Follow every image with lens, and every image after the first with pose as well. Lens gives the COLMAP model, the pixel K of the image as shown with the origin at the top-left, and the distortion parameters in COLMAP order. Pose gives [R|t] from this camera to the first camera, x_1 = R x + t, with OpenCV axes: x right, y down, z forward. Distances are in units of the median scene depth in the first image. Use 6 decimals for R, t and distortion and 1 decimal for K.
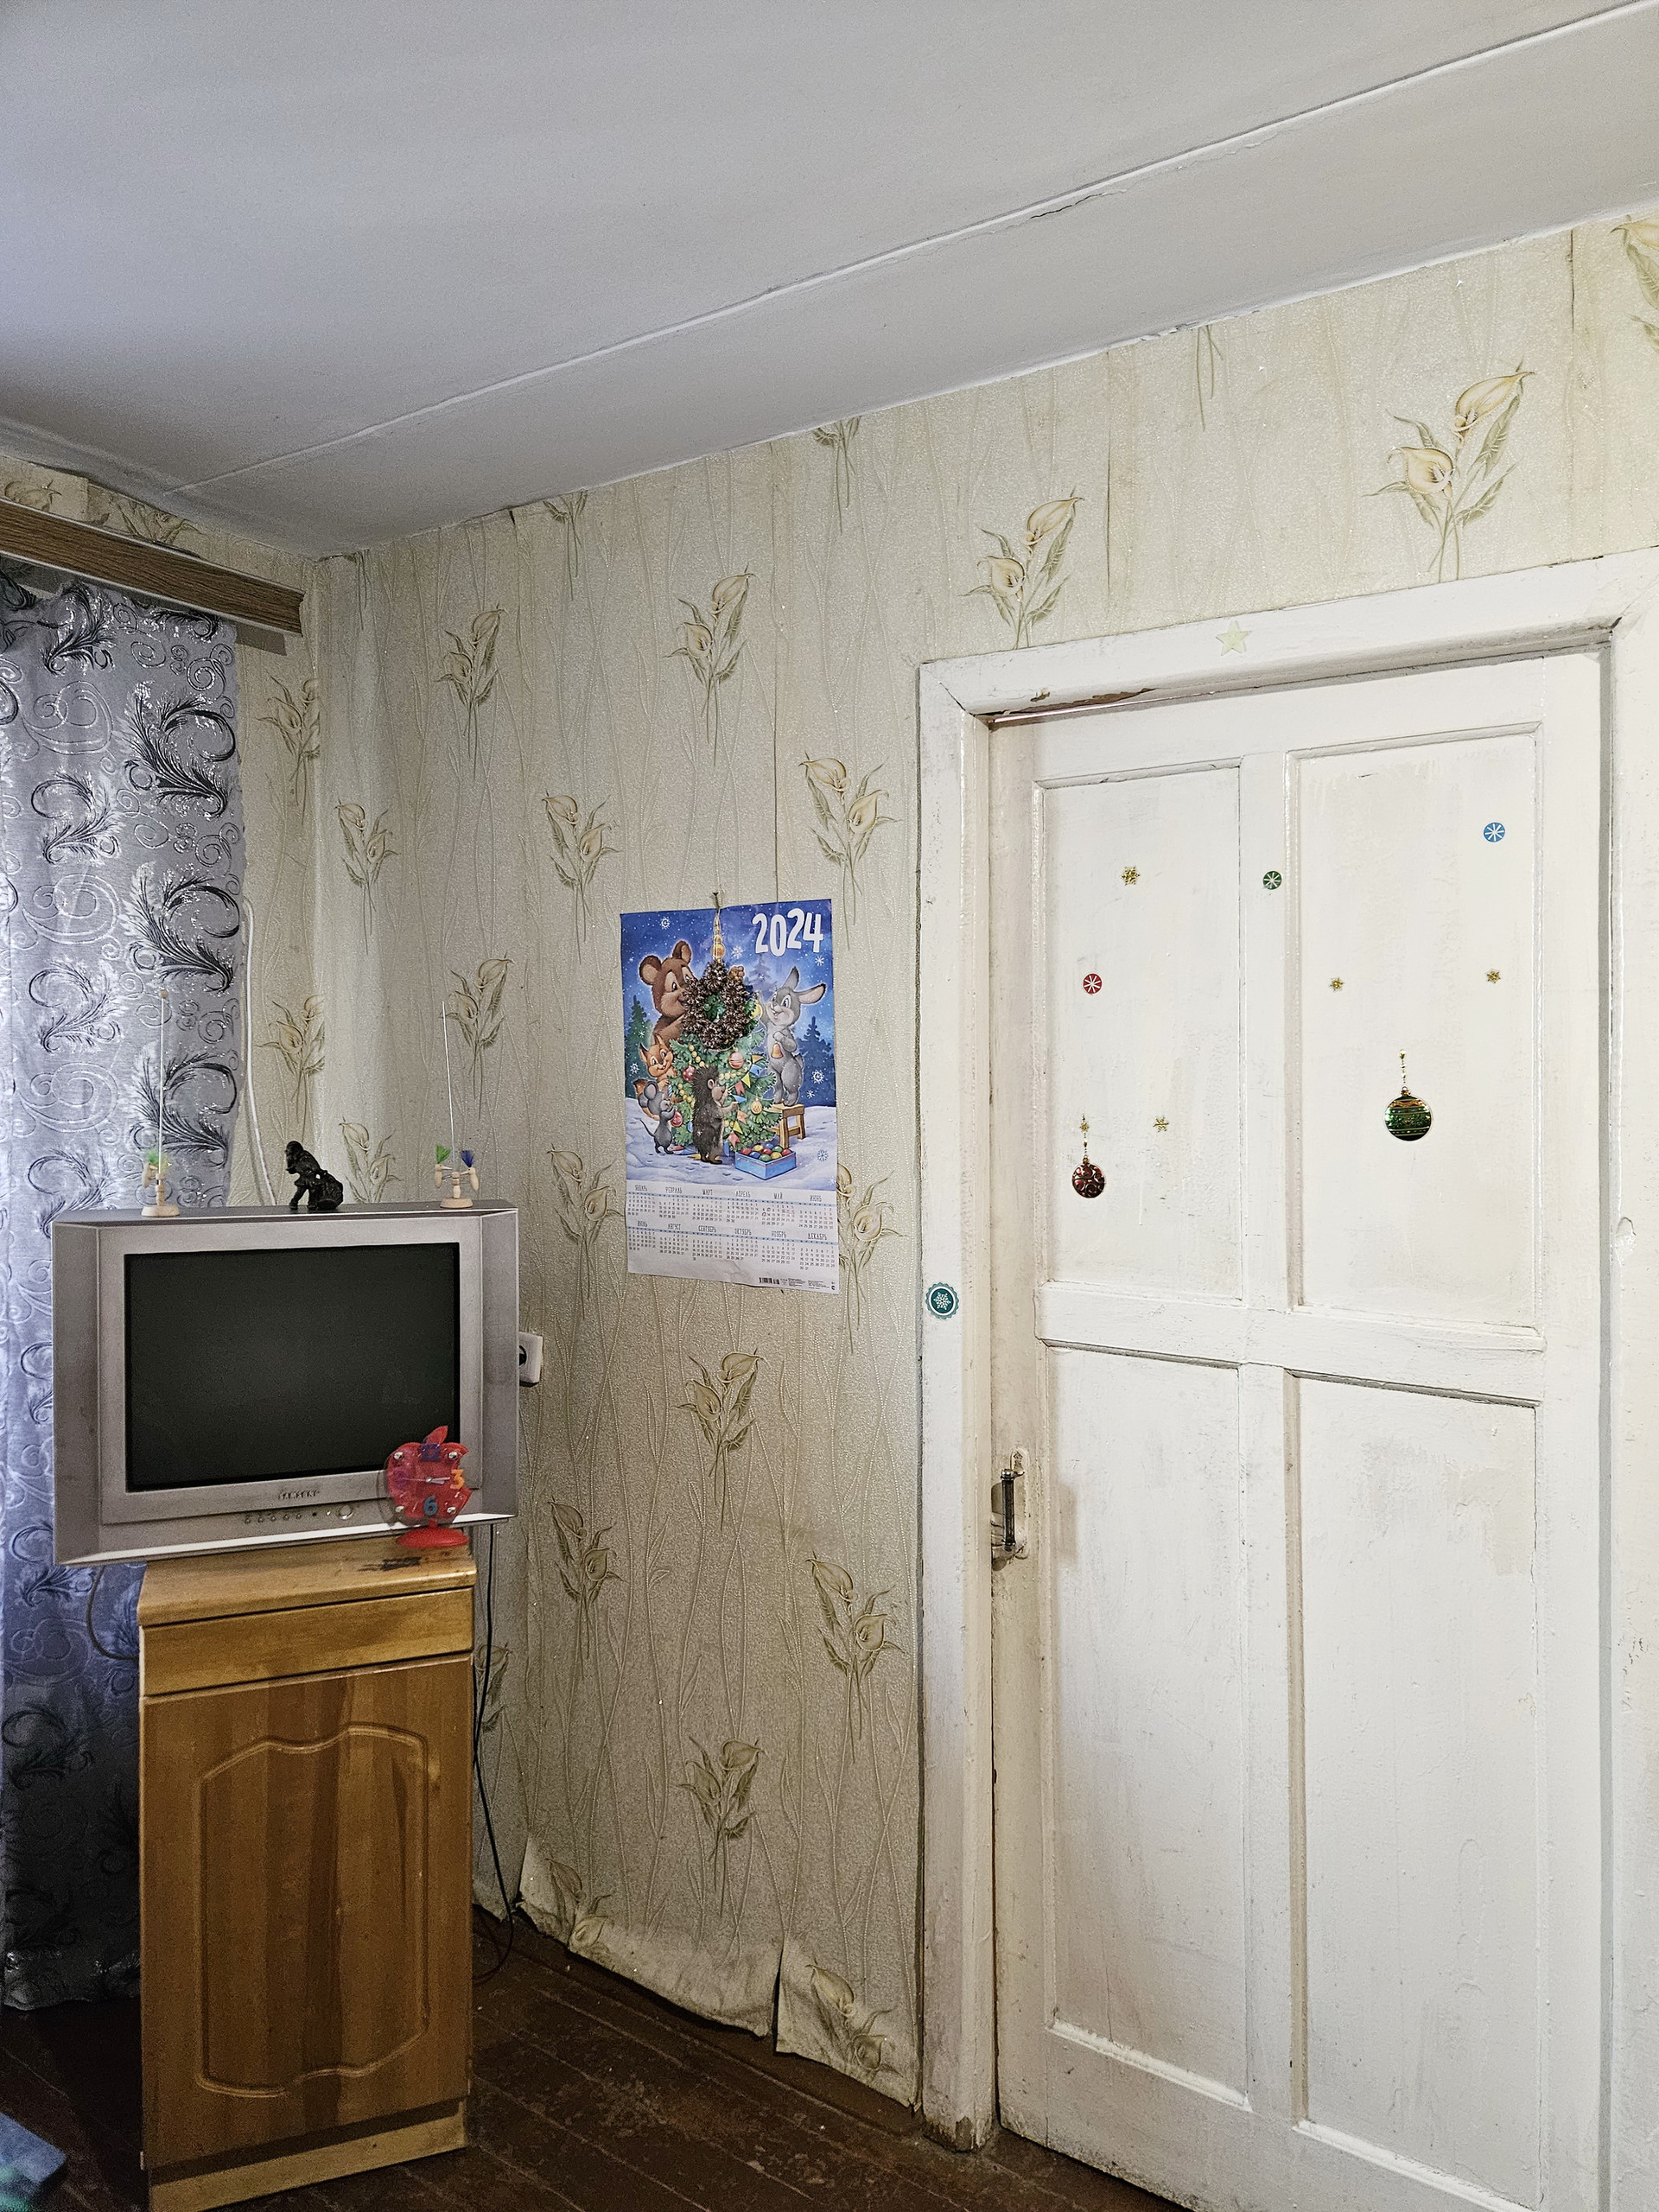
lens RADIAL K [[1622.3, 0, 834.0], [0, 1622.3, 1118.7], [0, 0, 1]] dist [0.090658, -0.090997]
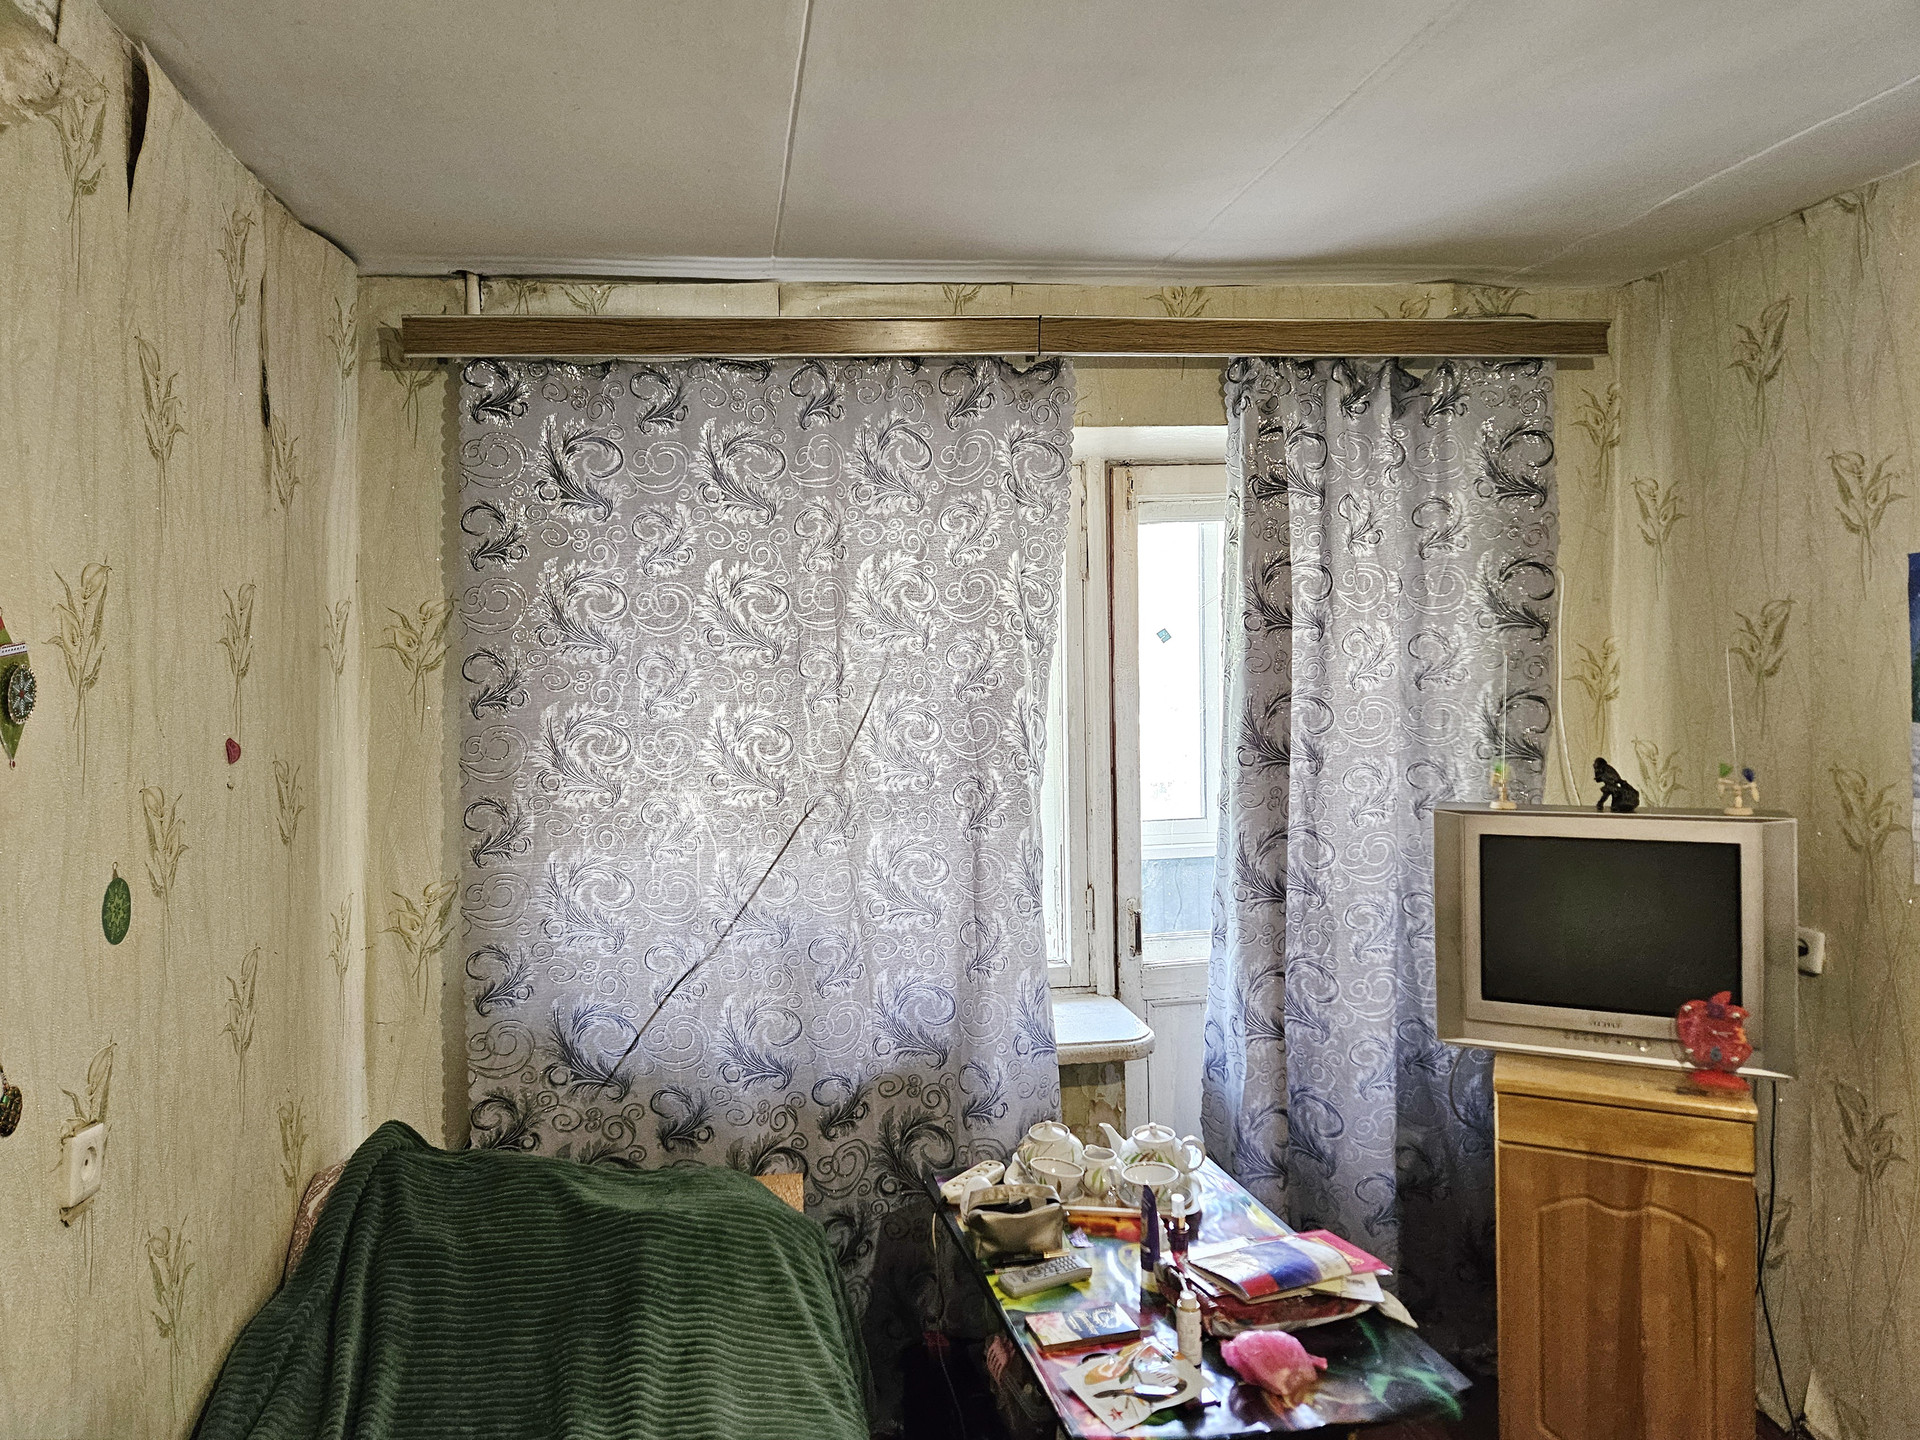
lens RADIAL K [[1408.2, 0, 962.0], [0, 1408.2, 707.4], [0, 0, 1]] dist [0.090658, -0.090997]
pose [[0.747963, 0.002461, -0.663735, 0.044265], [-0.010539, 0.999911, -0.008168, -0.010545], [0.663656, 0.013104, 0.747923, -0.181147]]
